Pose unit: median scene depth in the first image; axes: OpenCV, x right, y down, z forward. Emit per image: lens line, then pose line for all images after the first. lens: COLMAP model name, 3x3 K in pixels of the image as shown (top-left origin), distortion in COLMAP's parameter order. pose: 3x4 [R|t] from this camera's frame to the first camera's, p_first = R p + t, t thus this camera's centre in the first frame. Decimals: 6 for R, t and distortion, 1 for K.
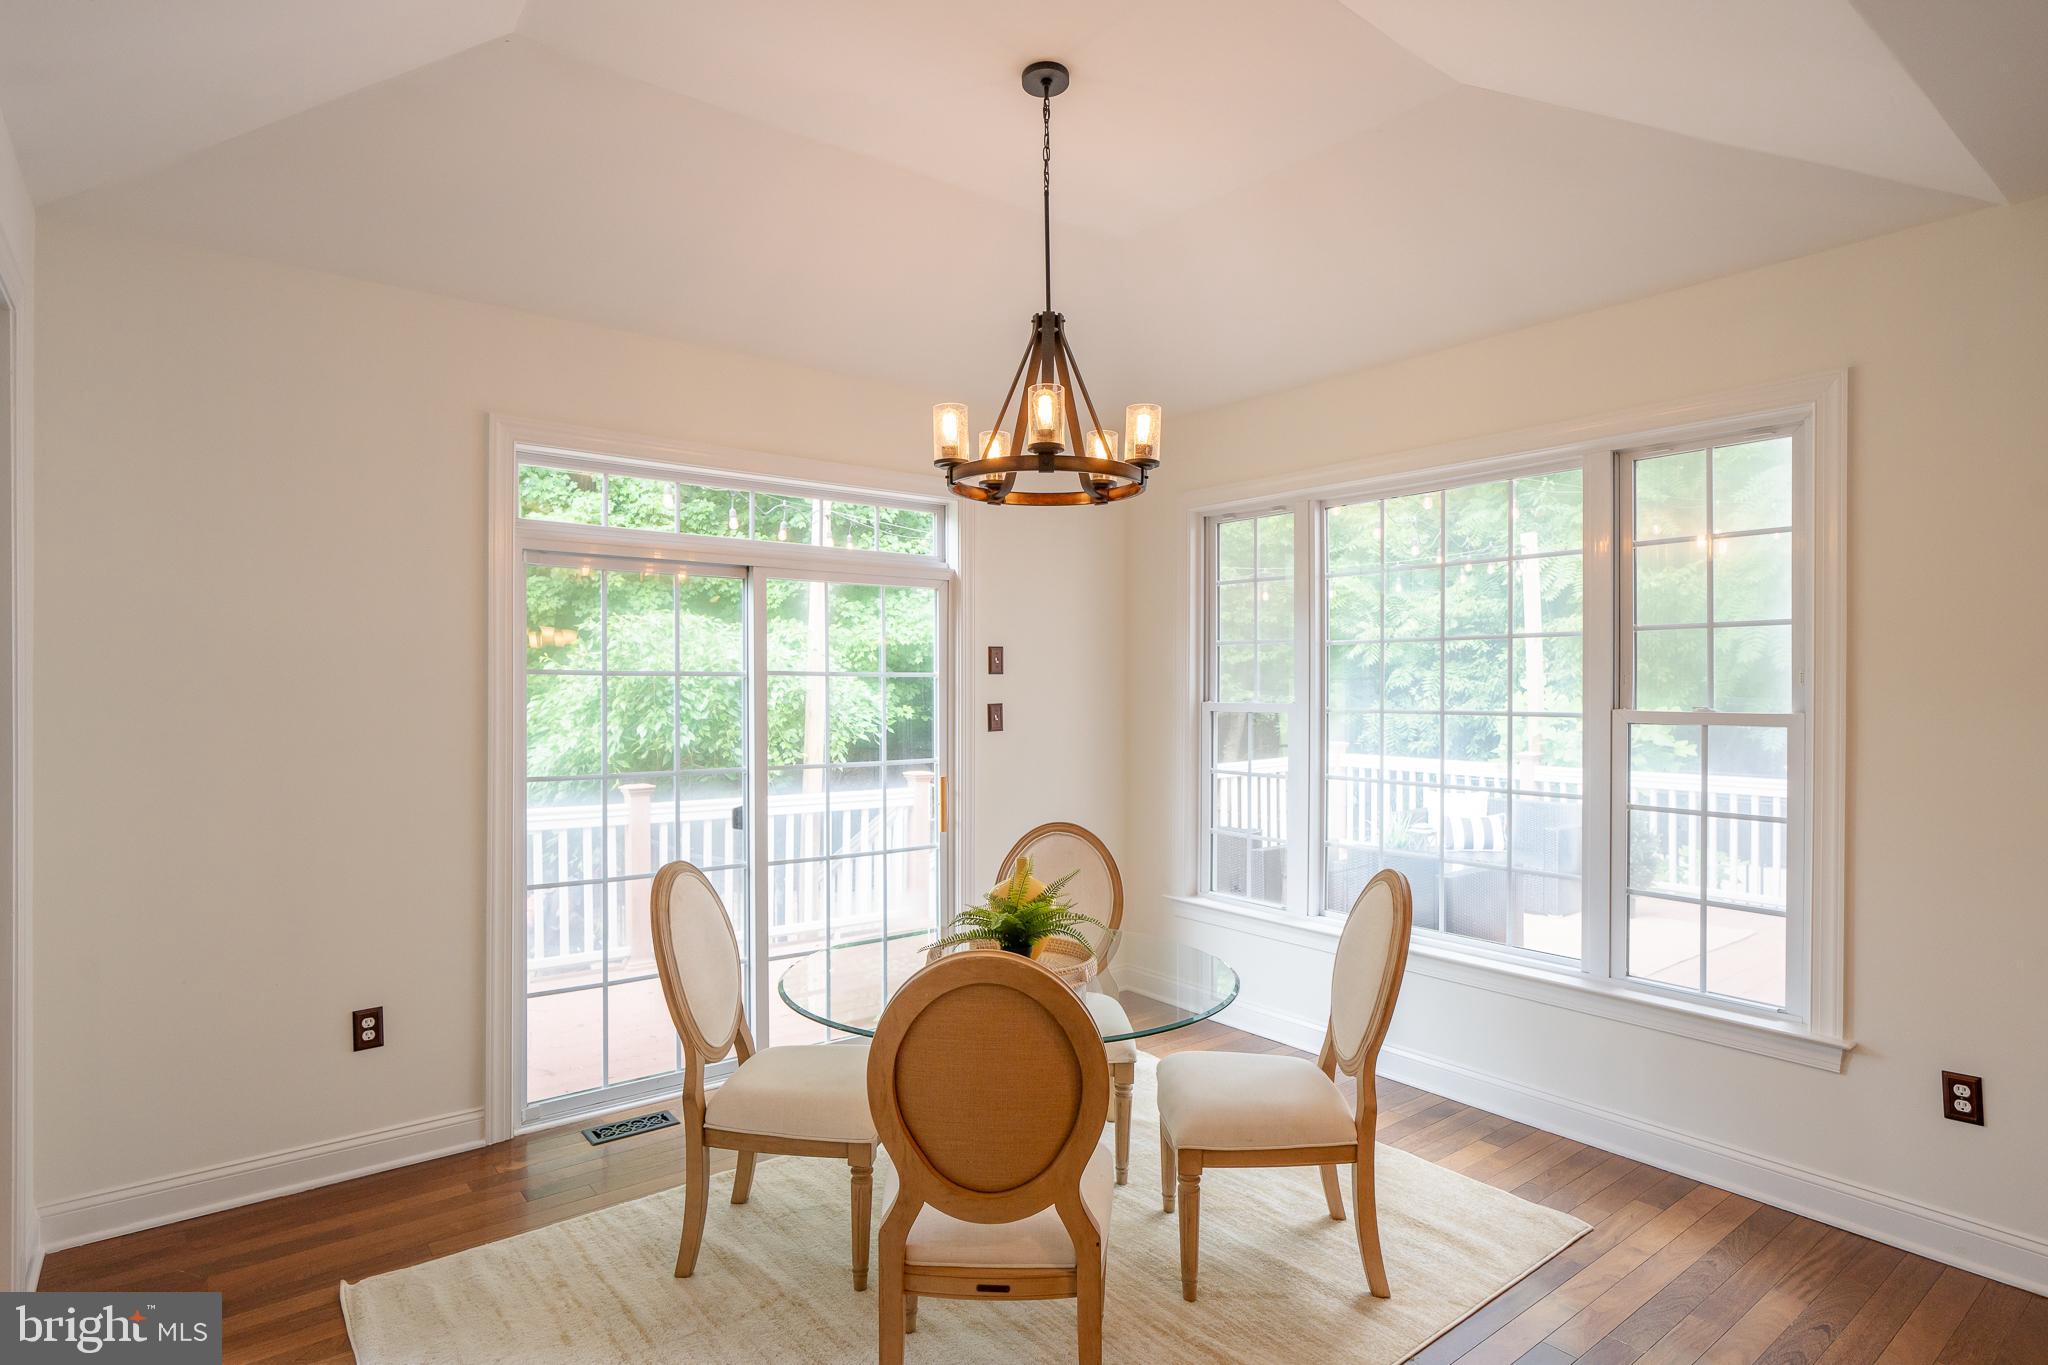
lens RADIAL K [[1070.4, 0, 1026.0], [0, 1070.4, 685.5], [0, 0, 1]] dist [0.005348, 0.000679]
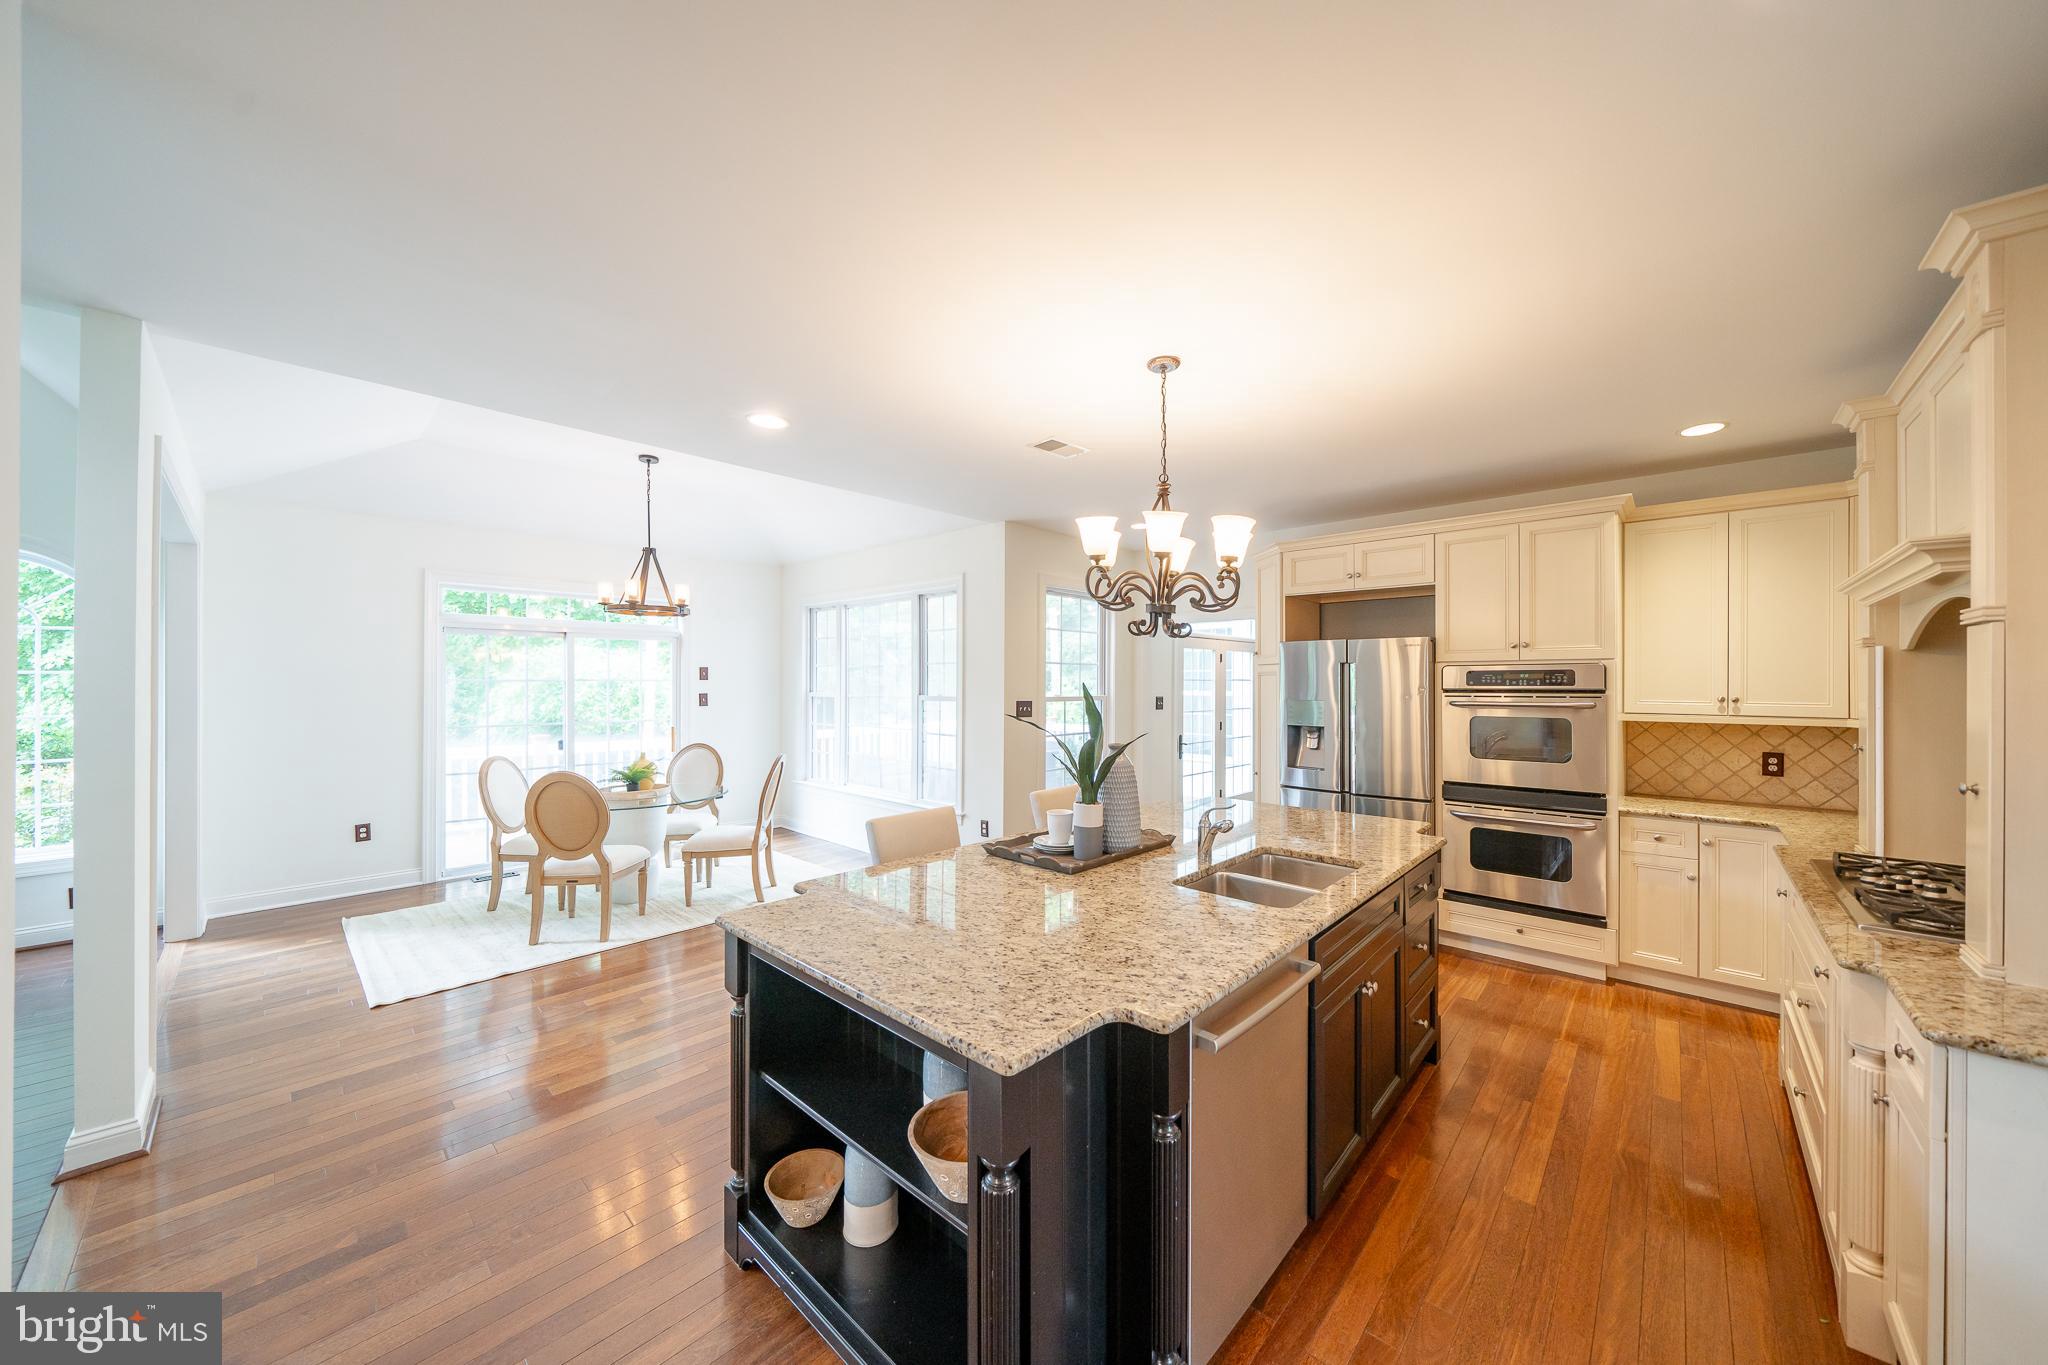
lens RADIAL K [[700.4, 0, 1040.2], [0, 700.4, 674.8], [0, 0, 1]] dist [-0.002311, -0.000030]
pose [[0.986646, 0.000457, 0.162879, 0.603318], [0.000971, 0.999962, -0.008687, -0.011699], [-0.162877, 0.008729, 0.986608, -0.757924]]
